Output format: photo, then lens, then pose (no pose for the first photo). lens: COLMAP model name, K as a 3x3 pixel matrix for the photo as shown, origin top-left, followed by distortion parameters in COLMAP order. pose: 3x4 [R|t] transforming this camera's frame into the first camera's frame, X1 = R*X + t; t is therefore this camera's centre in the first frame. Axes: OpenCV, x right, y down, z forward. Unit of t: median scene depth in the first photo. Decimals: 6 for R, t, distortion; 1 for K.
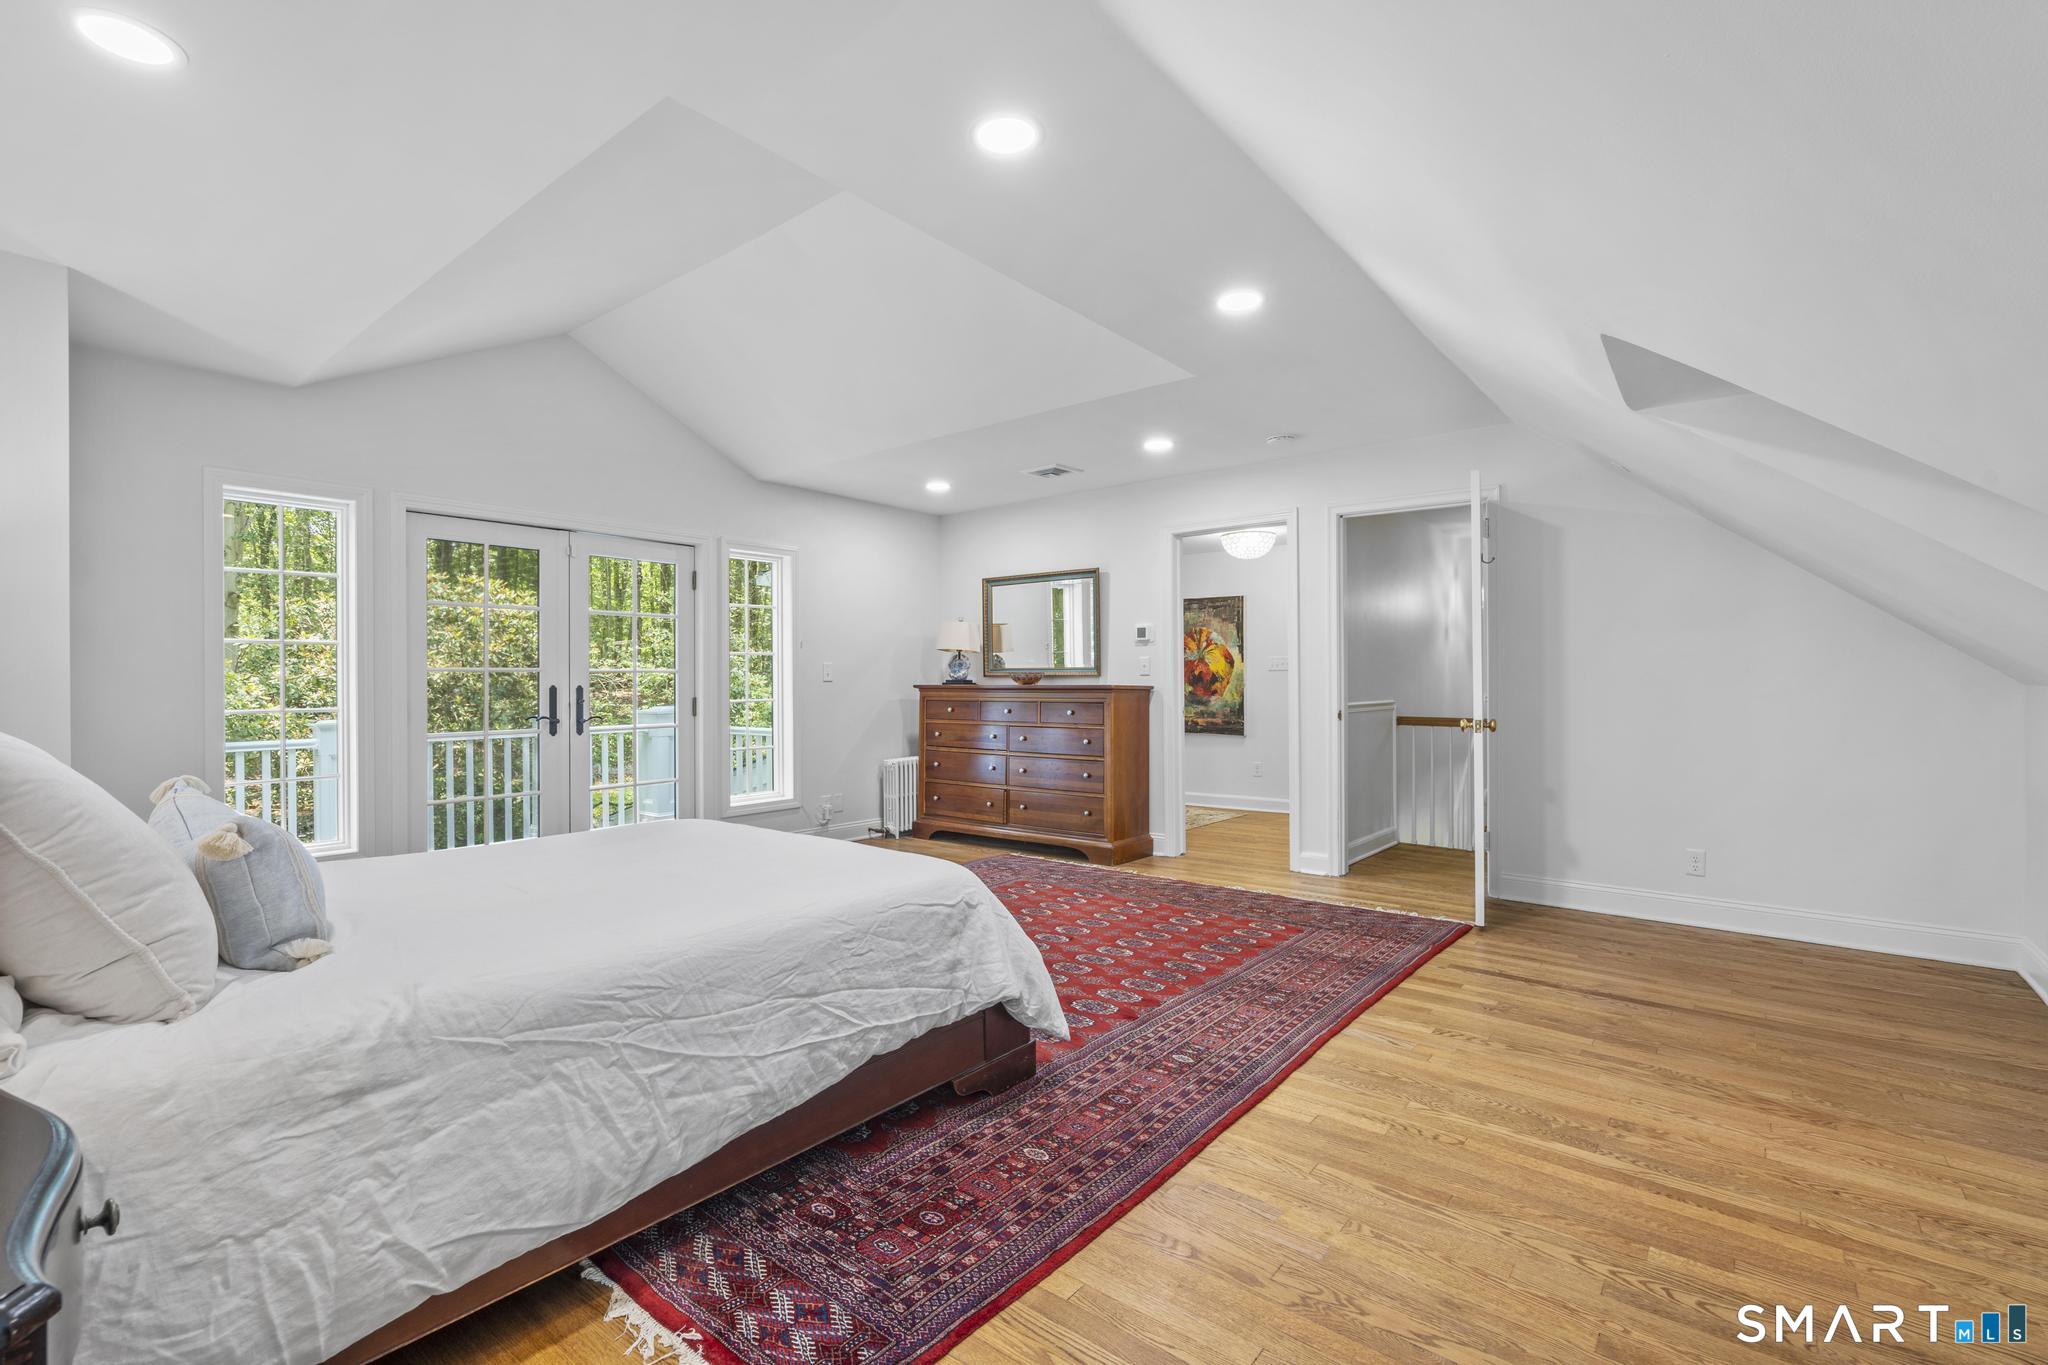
lens RADIAL K [[919.7, 0, 1020.3], [0, 919.7, 679.5], [0, 0, 1]] dist [-0.010000, 0.005232]
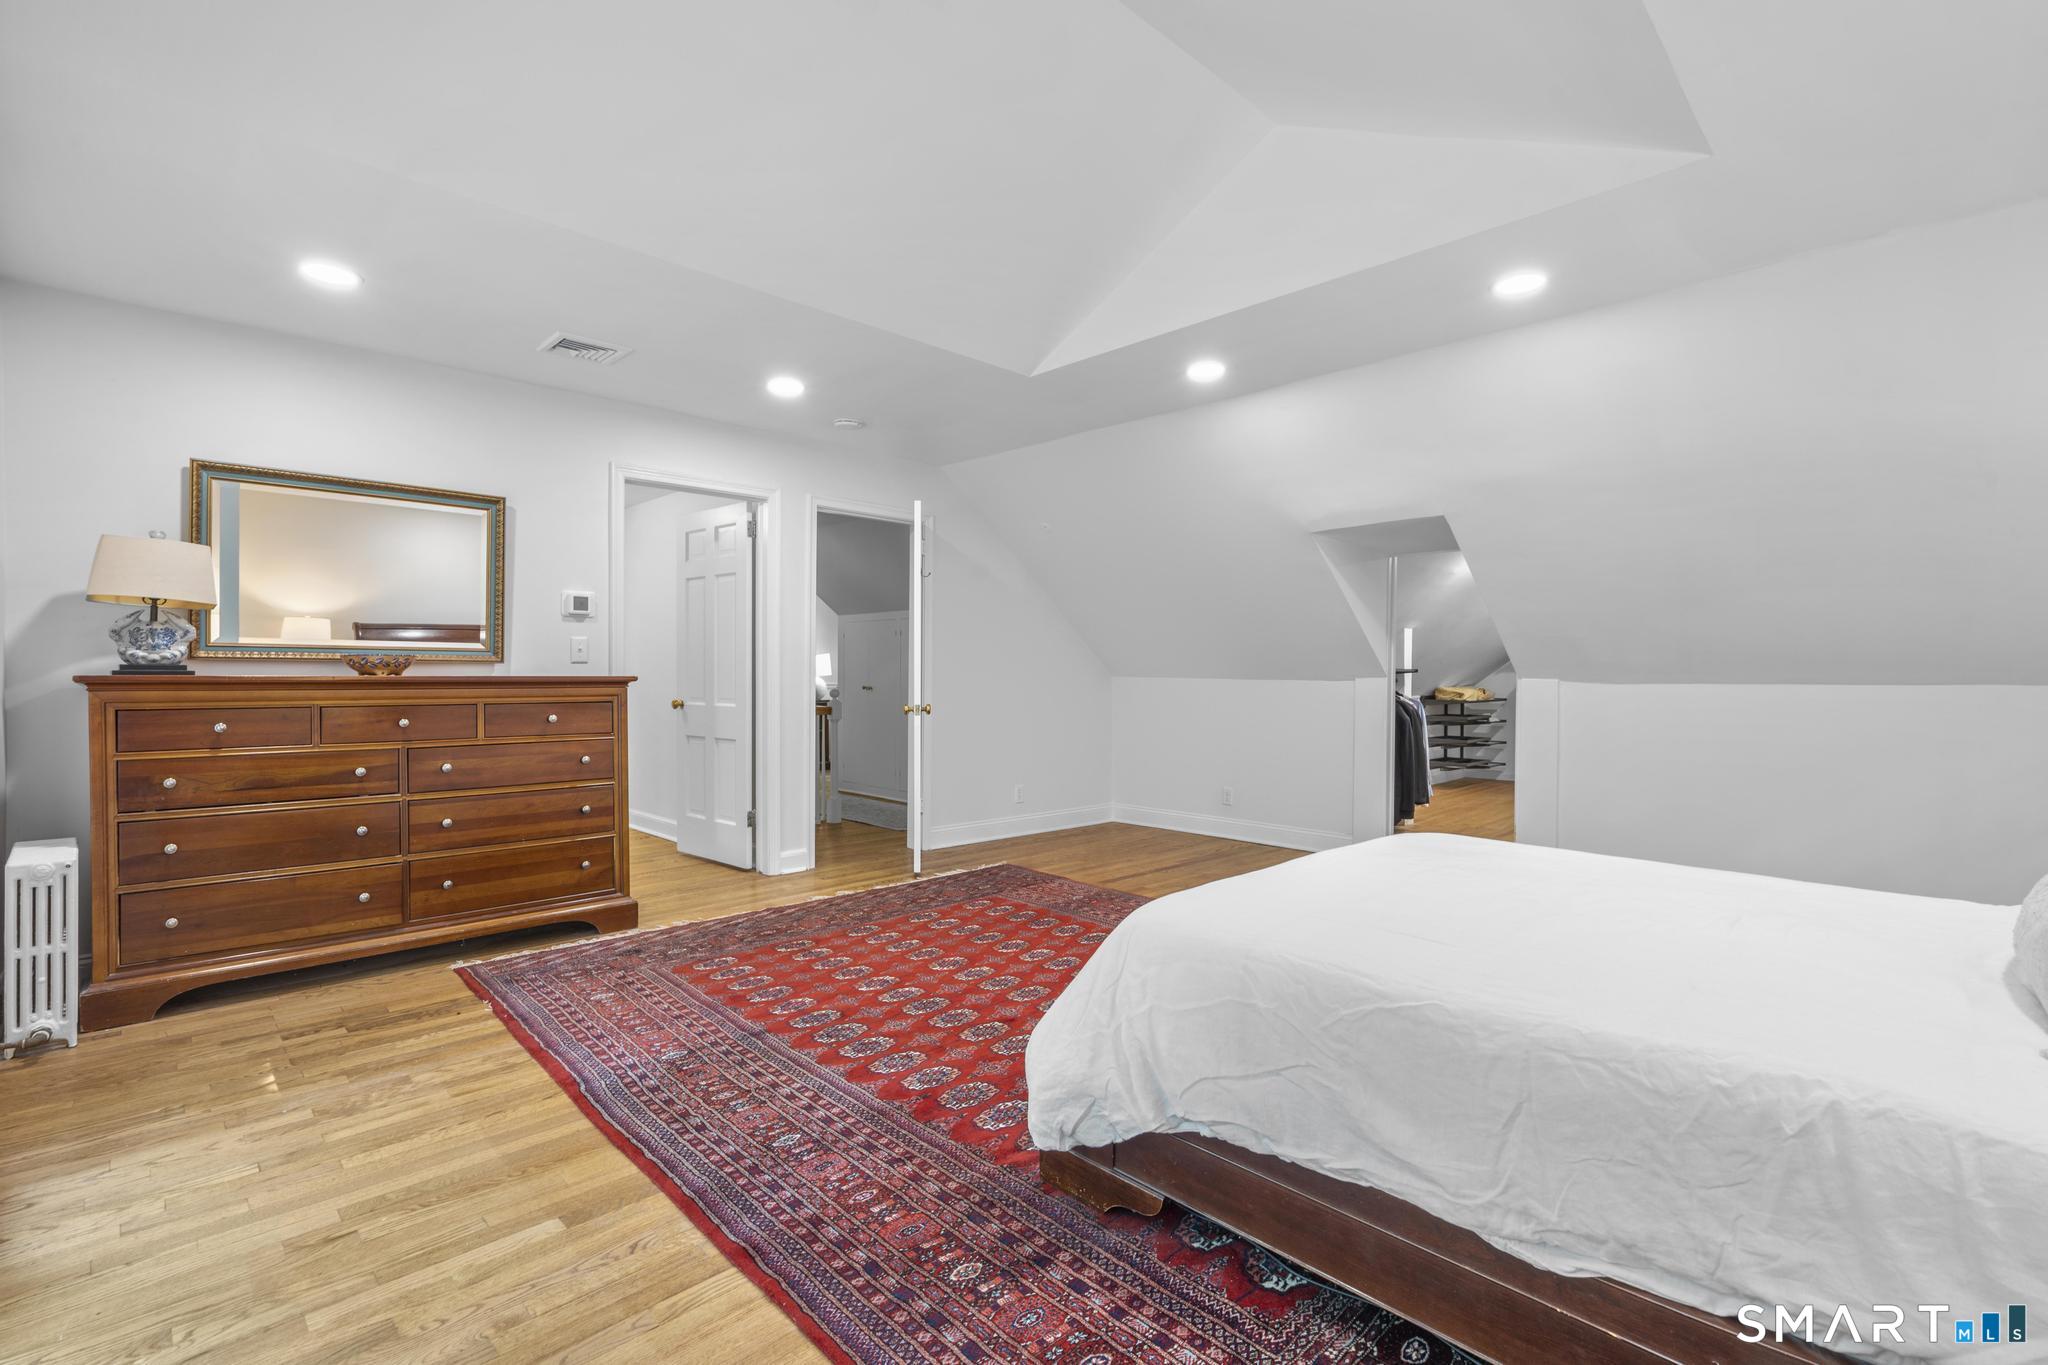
lens RADIAL K [[919.7, 0, 1020.3], [0, 919.7, 679.5], [0, 0, 1]] dist [-0.010000, 0.005232]
pose [[0.127839, -0.000869, 0.991795, -0.521938], [-0.004296, 0.999990, 0.001430, 0.005995], [-0.991786, -0.004443, 0.127834, 0.555894]]
